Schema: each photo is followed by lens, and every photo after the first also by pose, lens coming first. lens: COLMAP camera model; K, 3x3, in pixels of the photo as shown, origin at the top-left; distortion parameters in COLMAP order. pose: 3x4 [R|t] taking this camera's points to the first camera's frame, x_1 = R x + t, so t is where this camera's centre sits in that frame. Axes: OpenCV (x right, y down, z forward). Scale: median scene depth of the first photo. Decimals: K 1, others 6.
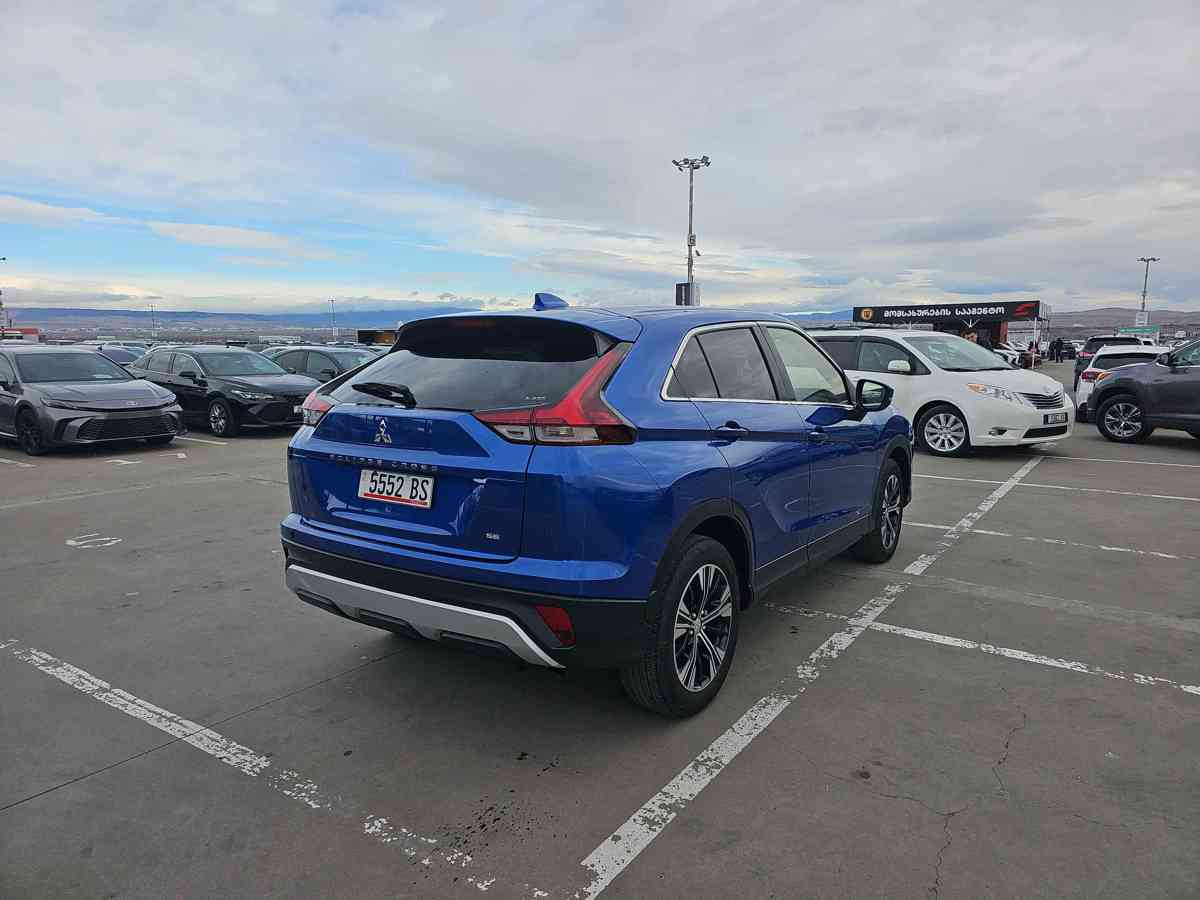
lens RADIAL K [[795.7, 0, 599.6], [0, 795.7, 447.6], [0, 0, 1]] dist [0.054613, -0.048773]
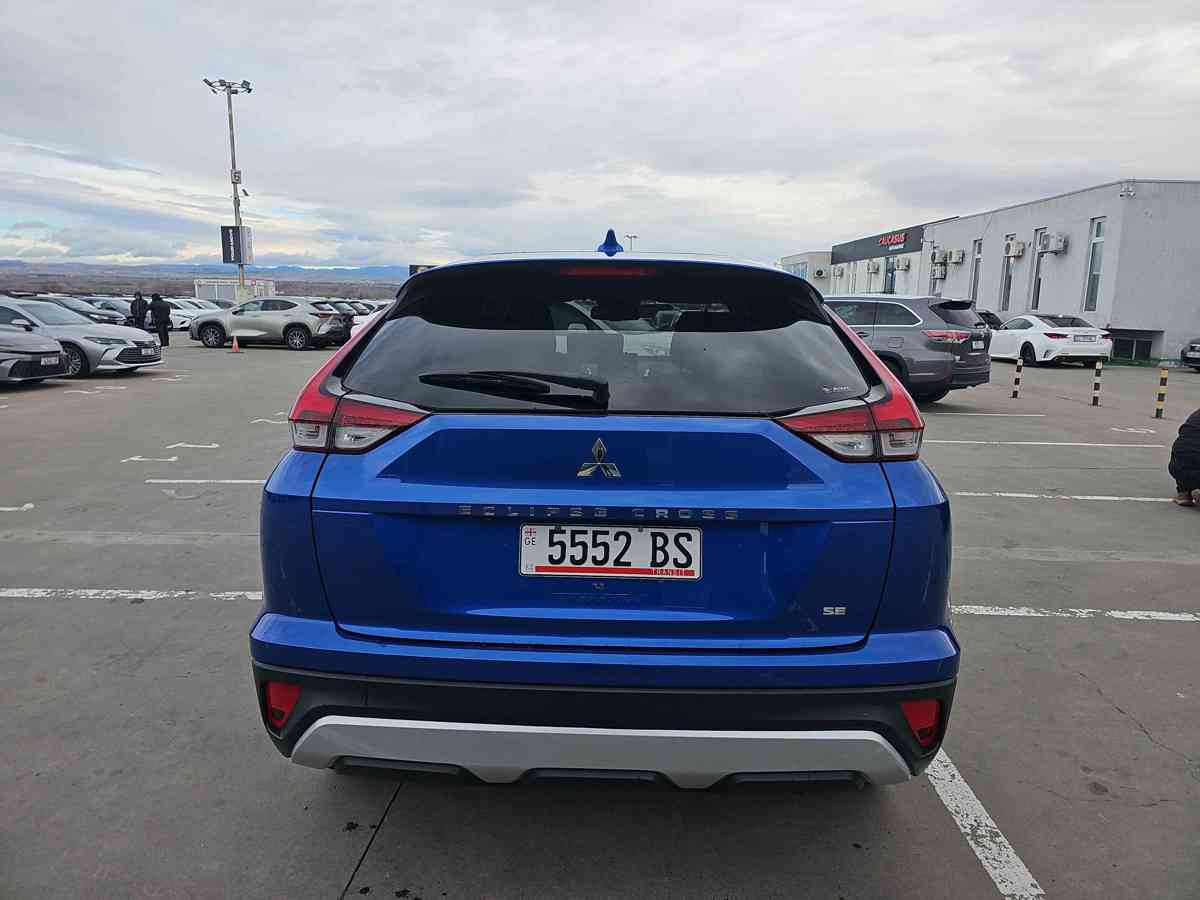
lens RADIAL K [[795.7, 0, 597.3], [0, 795.7, 442.2], [0, 0, 1]] dist [0.054613, -0.048773]
pose [[0.837822, -0.078063, 0.540334, -0.562088], [0.053008, 0.996680, 0.061800, -0.064861], [-0.543364, -0.023135, 0.839178, 0.506288]]
